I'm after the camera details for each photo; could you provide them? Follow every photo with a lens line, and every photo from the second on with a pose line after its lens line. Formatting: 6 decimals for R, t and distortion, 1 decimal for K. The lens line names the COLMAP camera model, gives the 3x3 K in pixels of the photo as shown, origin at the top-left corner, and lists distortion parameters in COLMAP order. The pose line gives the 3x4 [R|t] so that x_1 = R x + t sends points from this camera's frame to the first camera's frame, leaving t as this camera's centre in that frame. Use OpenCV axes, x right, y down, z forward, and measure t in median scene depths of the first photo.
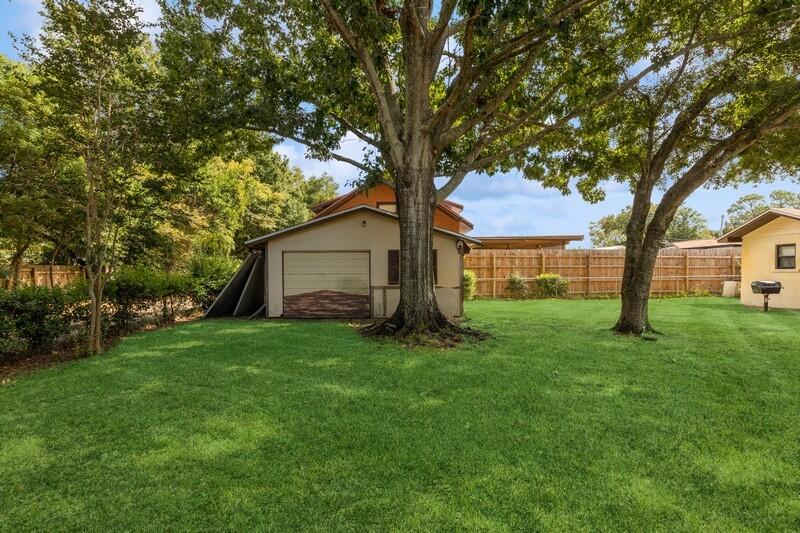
lens RADIAL K [[400.0, 0, 403.3], [0, 400.0, 282.3], [0, 0, 1]] dist [-0.002539, -0.000424]
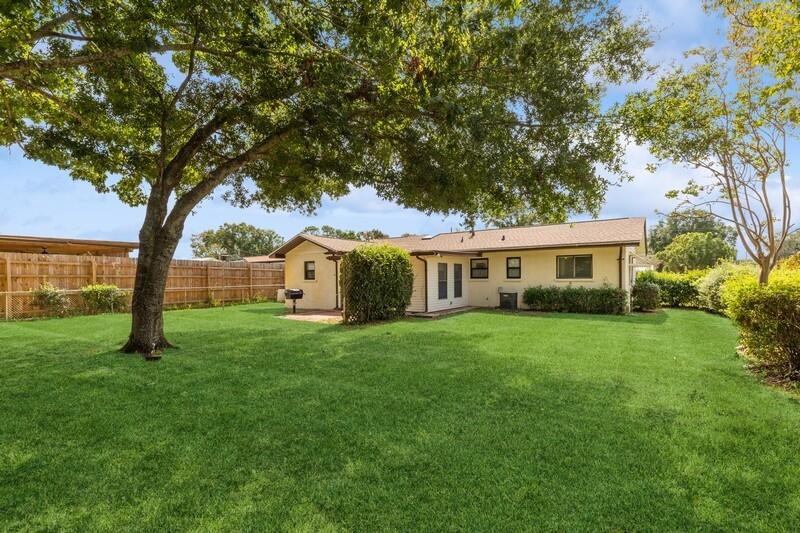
lens RADIAL K [[362.9, 0, 400.6], [0, 362.9, 279.7], [0, 0, 1]] dist [0.001677, 0.000814]
pose [[0.585296, 0.000603, 0.810820, 0.144331], [0.025208, 0.999503, -0.018940, -0.001665], [-0.810428, 0.031525, 0.584989, 0.035411]]
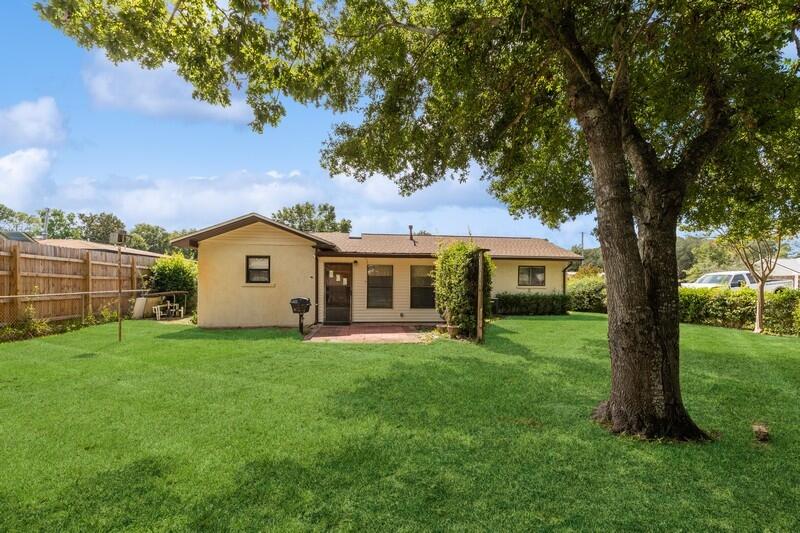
lens RADIAL K [[362.9, 0, 400.6], [0, 362.9, 279.7], [0, 0, 1]] dist [0.001677, 0.000814]
pose [[-0.109571, 0.016604, 0.993840, 0.104354], [0.019573, 0.999703, -0.014544, -0.022025], [-0.993786, 0.017858, -0.109863, 0.762063]]
